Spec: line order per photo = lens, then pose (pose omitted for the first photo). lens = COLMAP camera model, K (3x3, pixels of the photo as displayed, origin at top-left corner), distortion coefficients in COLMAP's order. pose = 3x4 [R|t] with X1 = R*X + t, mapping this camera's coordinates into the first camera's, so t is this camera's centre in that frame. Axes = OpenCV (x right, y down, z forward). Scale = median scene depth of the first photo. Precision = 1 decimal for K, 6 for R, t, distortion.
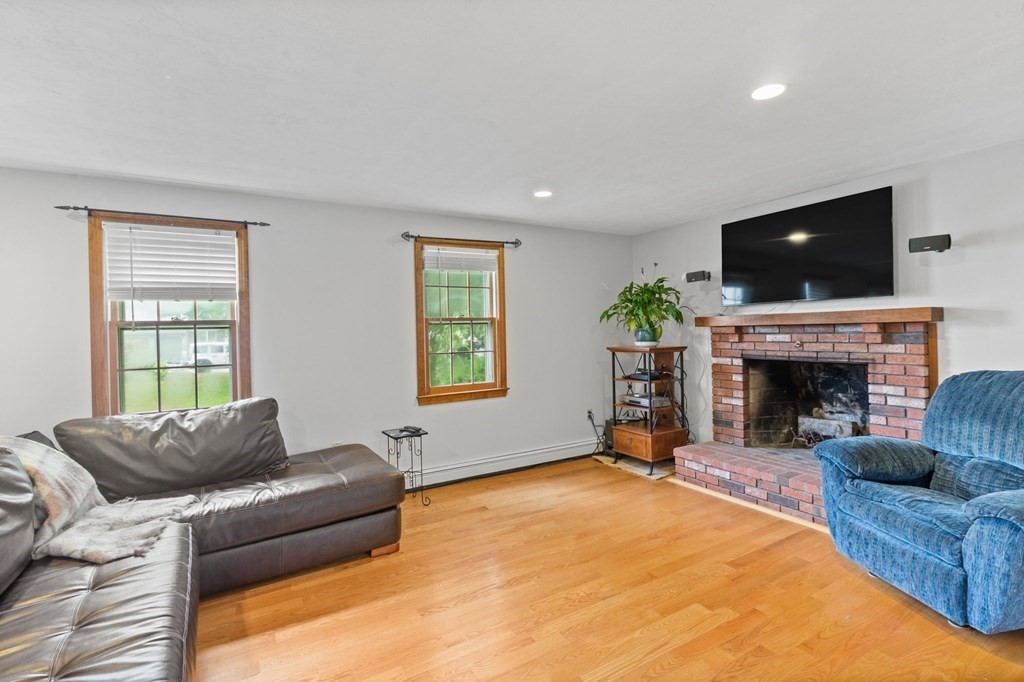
lens RADIAL K [[474.8, 0, 508.0], [0, 474.8, 333.0], [0, 0, 1]] dist [0.000019, 0.000022]
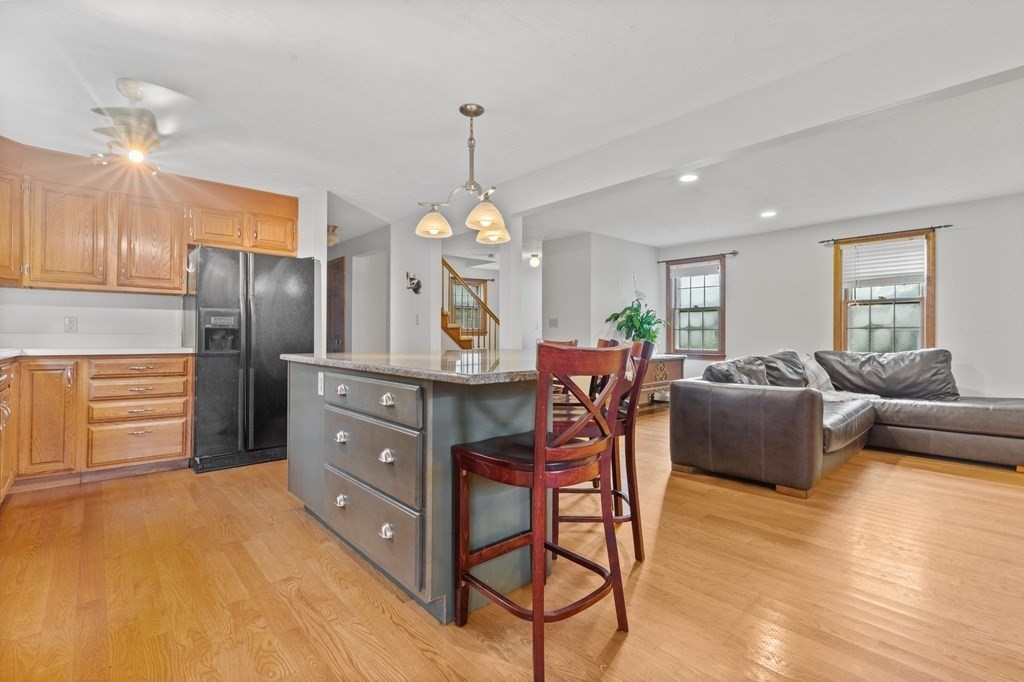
lens RADIAL K [[468.0, 0, 520.7], [0, 468.0, 335.1], [0, 0, 1]] dist [-0.000571, -0.000156]
pose [[0.210679, 0.019852, -0.977354, 0.465919], [-0.011842, 0.999772, 0.017755, 0.065344], [0.977484, 0.007834, 0.210866, -0.413508]]
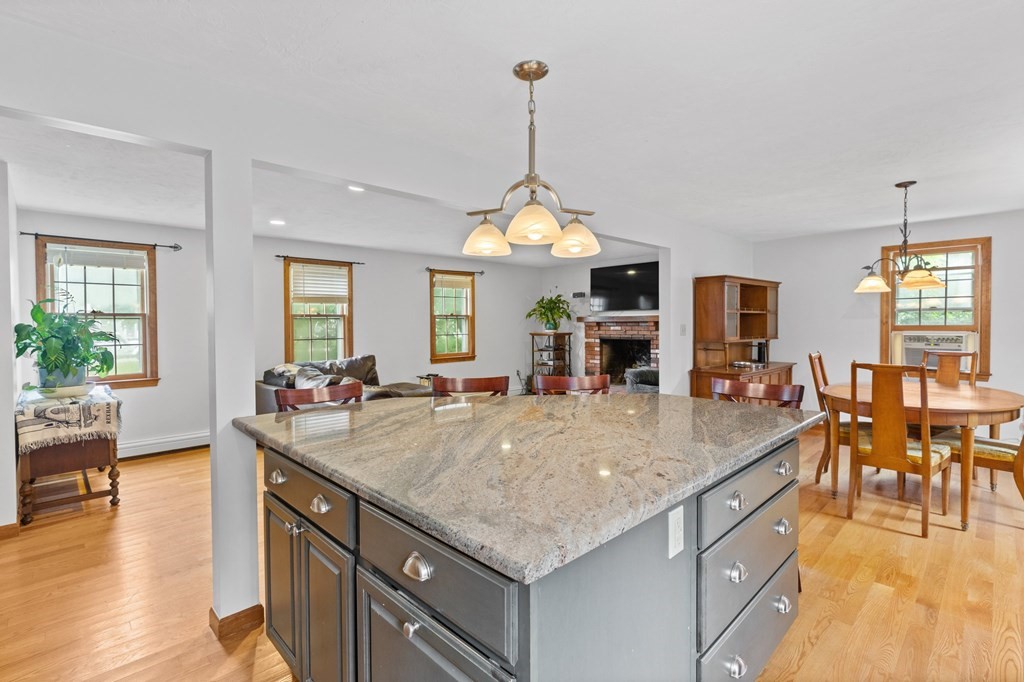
lens RADIAL K [[474.8, 0, 508.0], [0, 474.8, 333.0], [0, 0, 1]] dist [0.000019, 0.000022]
pose [[0.971345, 0.009158, 0.237497, -0.331198], [-0.012066, 0.999869, 0.010794, 0.013883], [-0.237367, -0.013350, 0.971328, -0.796512]]
